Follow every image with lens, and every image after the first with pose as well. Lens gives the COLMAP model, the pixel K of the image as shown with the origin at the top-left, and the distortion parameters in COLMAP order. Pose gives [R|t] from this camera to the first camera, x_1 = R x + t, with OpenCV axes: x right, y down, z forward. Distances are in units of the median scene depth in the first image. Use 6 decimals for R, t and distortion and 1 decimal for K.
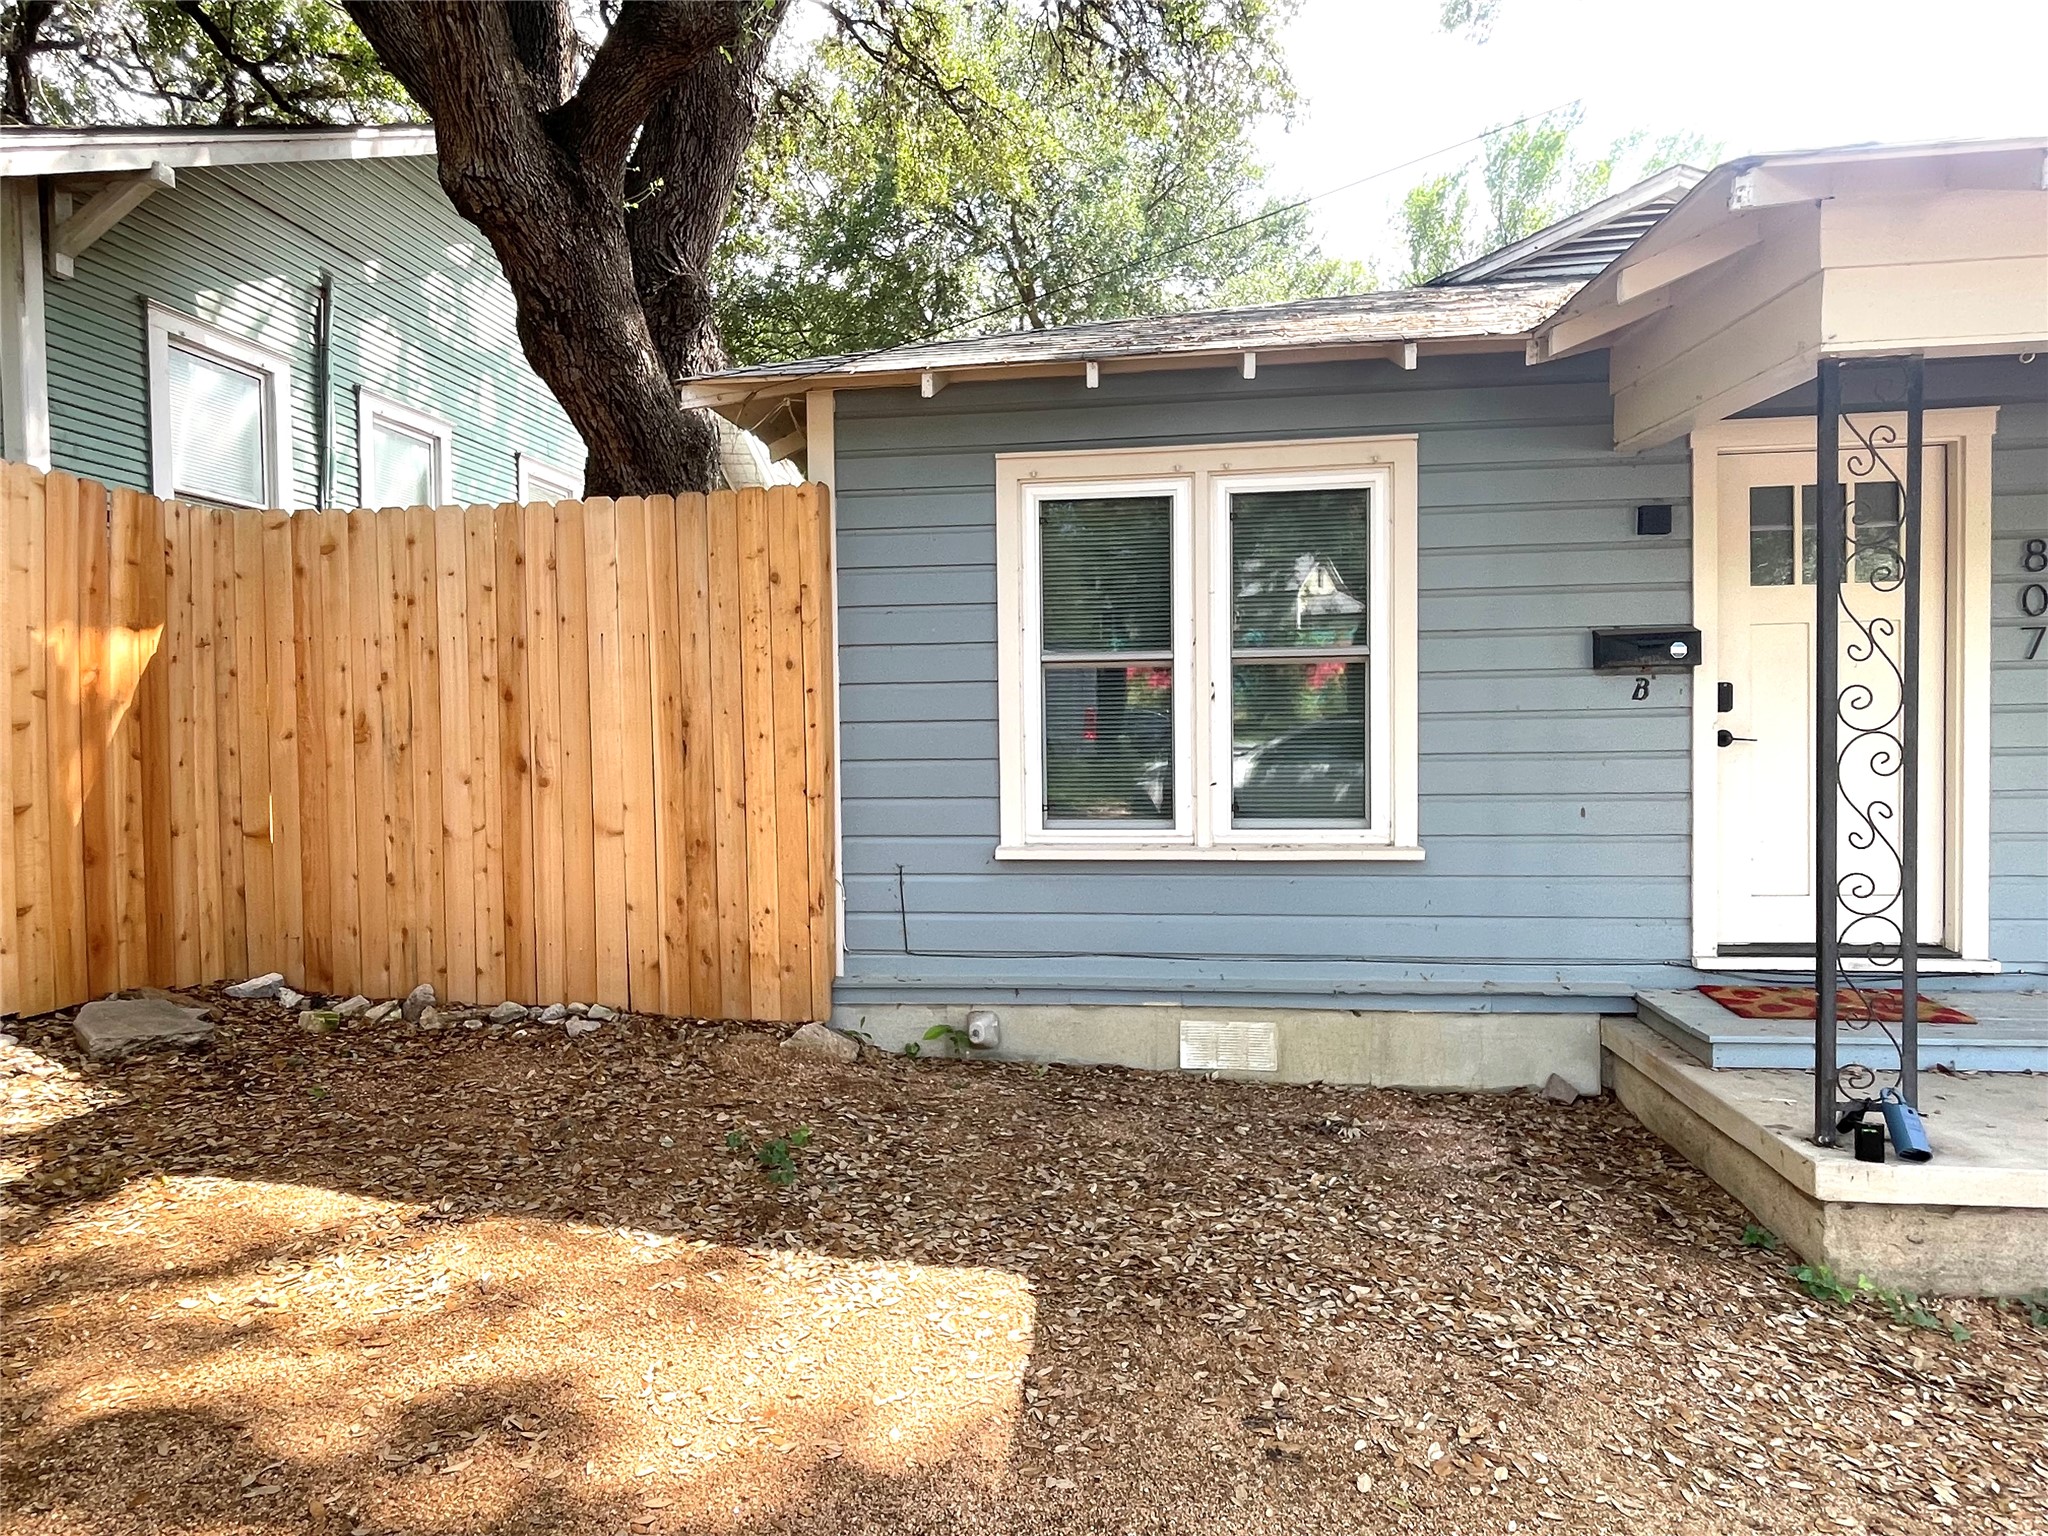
lens RADIAL K [[1154.5, 0, 1036.3], [0, 1154.5, 773.5], [0, 0, 1]] dist [-0.004913, 0.000710]
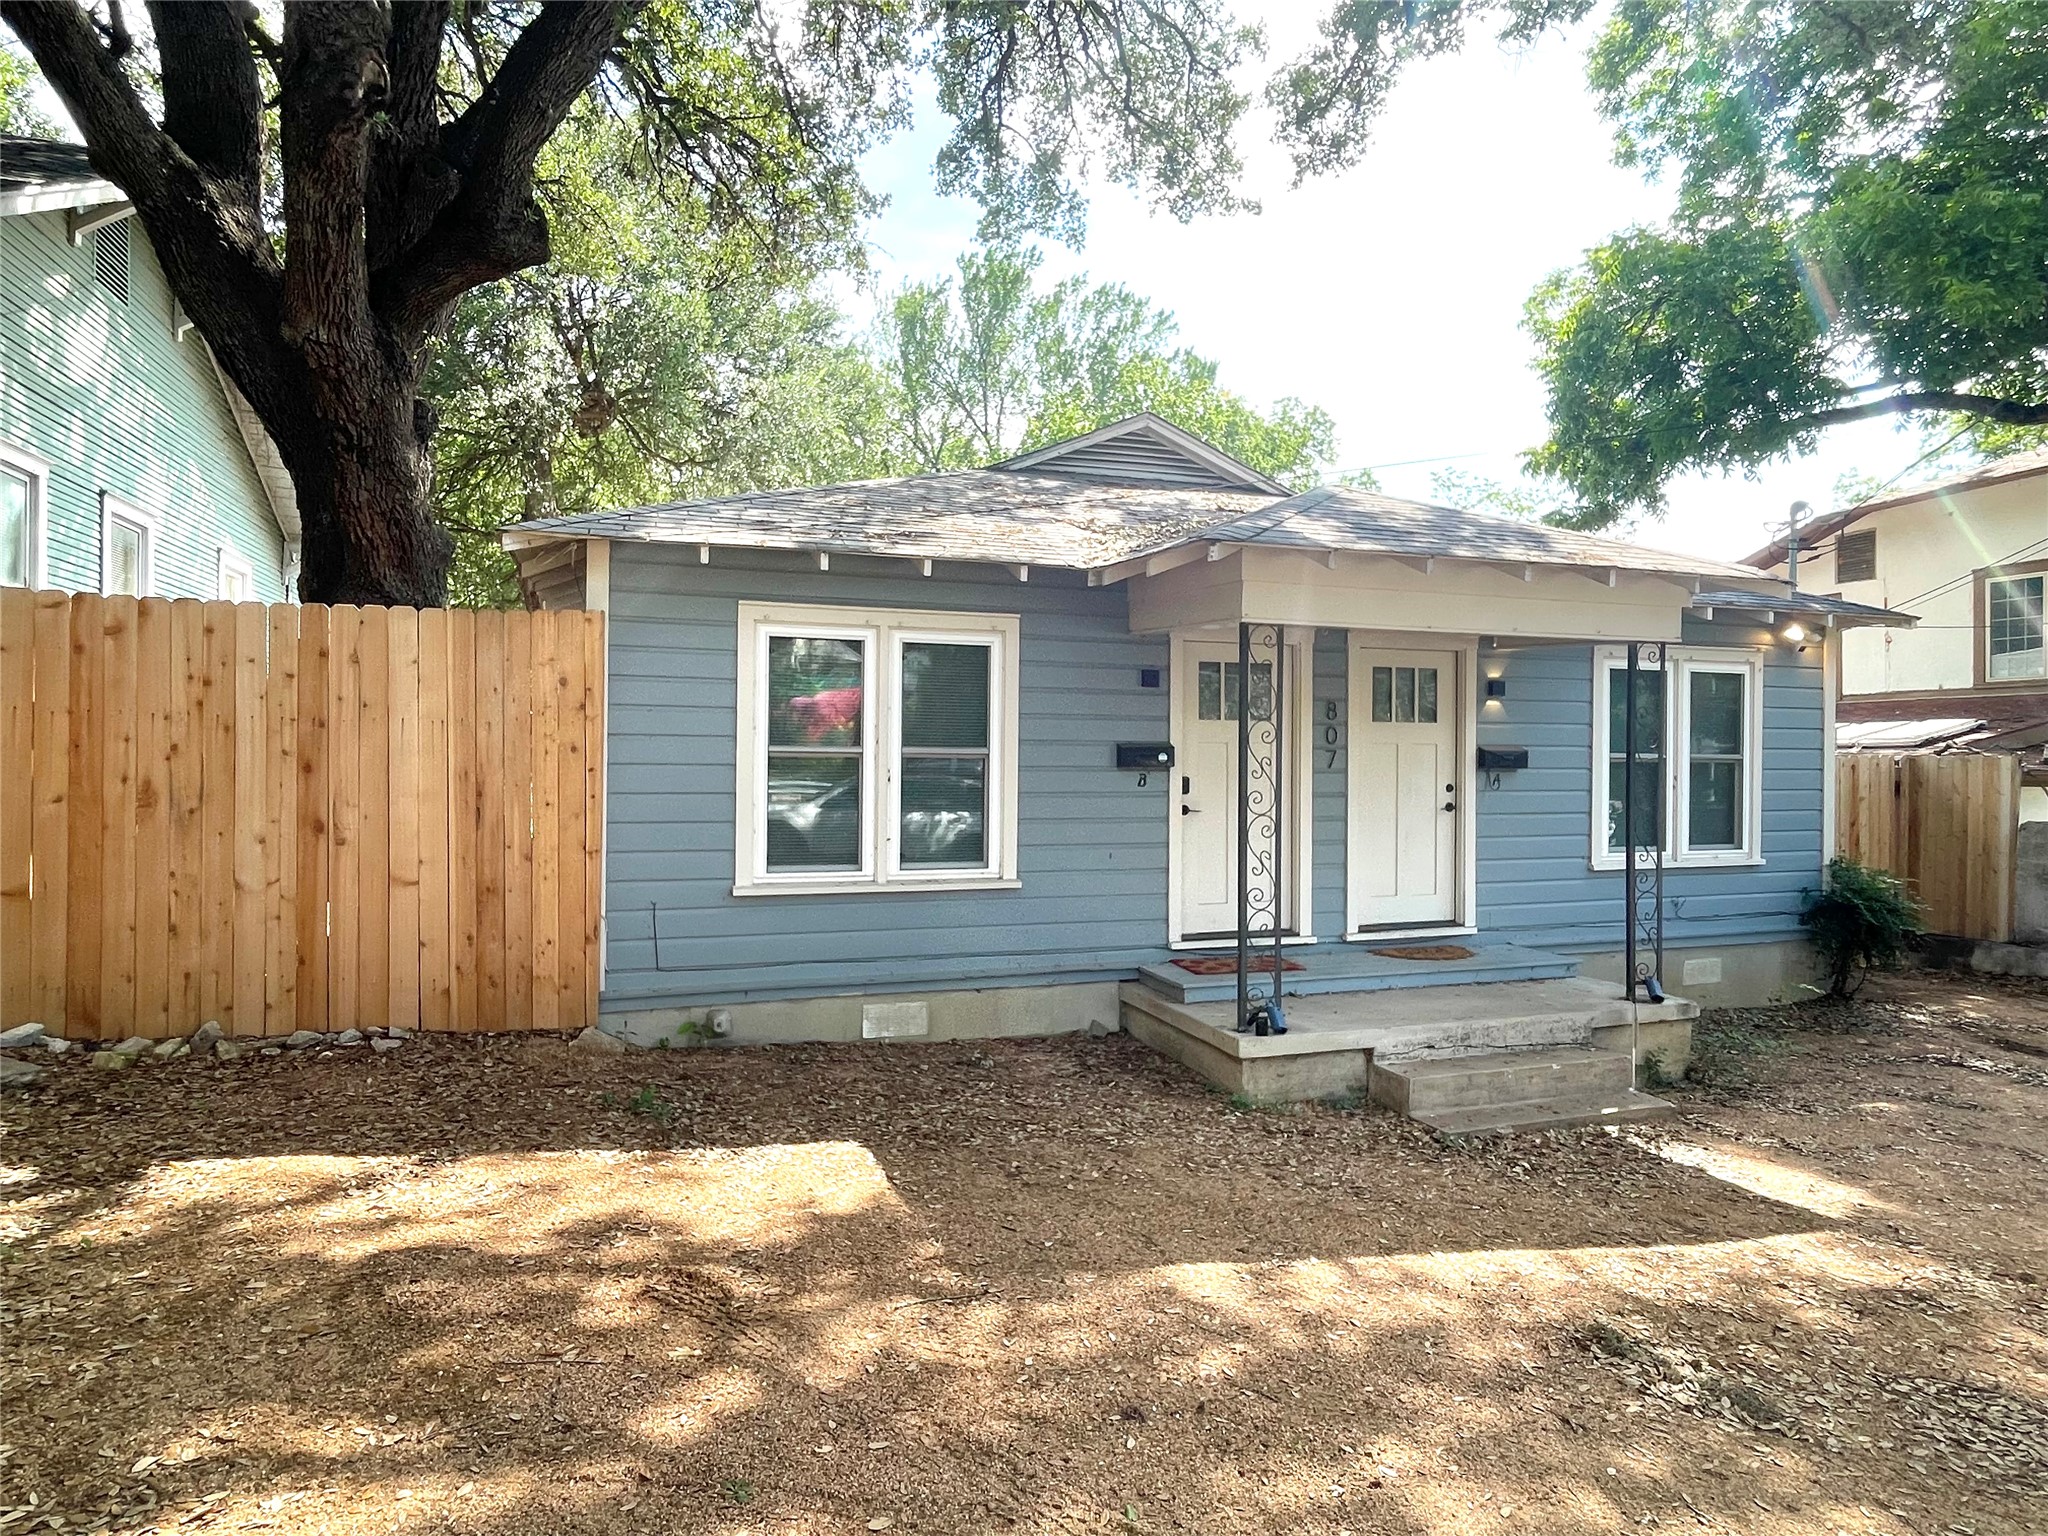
lens RADIAL K [[1154.5, 0, 1055.9], [0, 1154.5, 777.4], [0, 0, 1]] dist [-0.004913, 0.000710]
pose [[0.892295, 0.017292, 0.451121, -0.315886], [-0.005556, 0.999611, -0.027327, -0.030562], [-0.451418, 0.021877, 0.892044, -0.395509]]
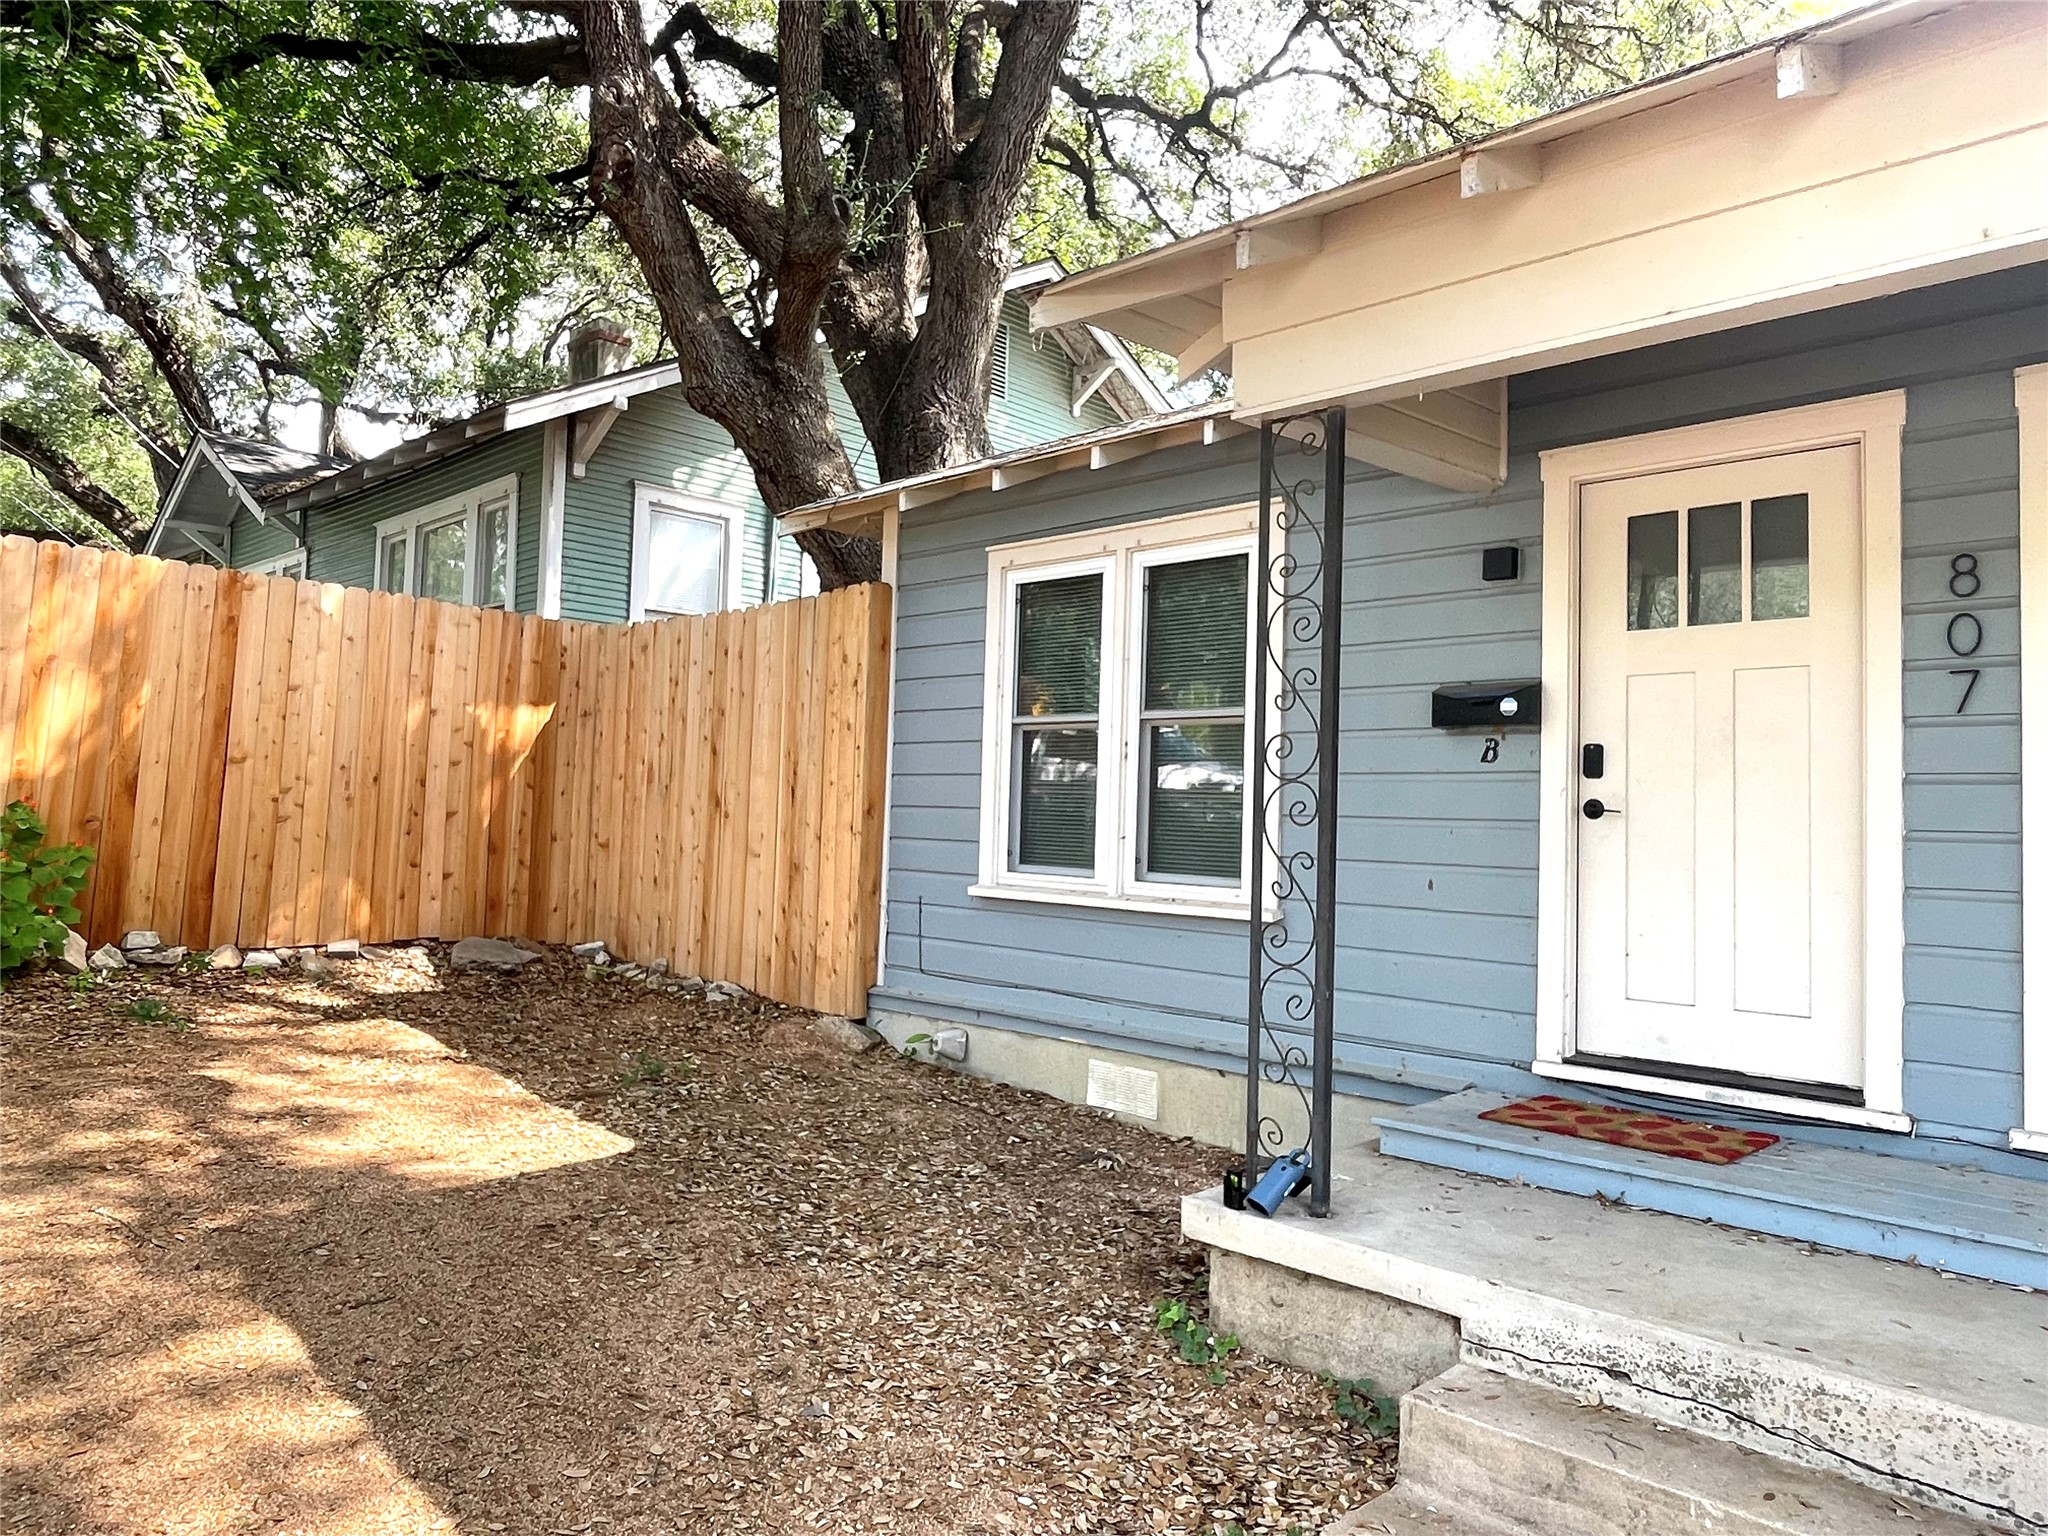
lens RADIAL K [[1378.6, 0, 1089.7], [0, 1378.6, 774.7], [0, 0, 1]] dist [0.005535, -0.011852]
pose [[0.805348, 0.017705, -0.592538, 0.885637], [-0.063086, 0.996437, -0.055971, 0.024462], [0.589436, 0.082457, 0.803596, -0.044420]]
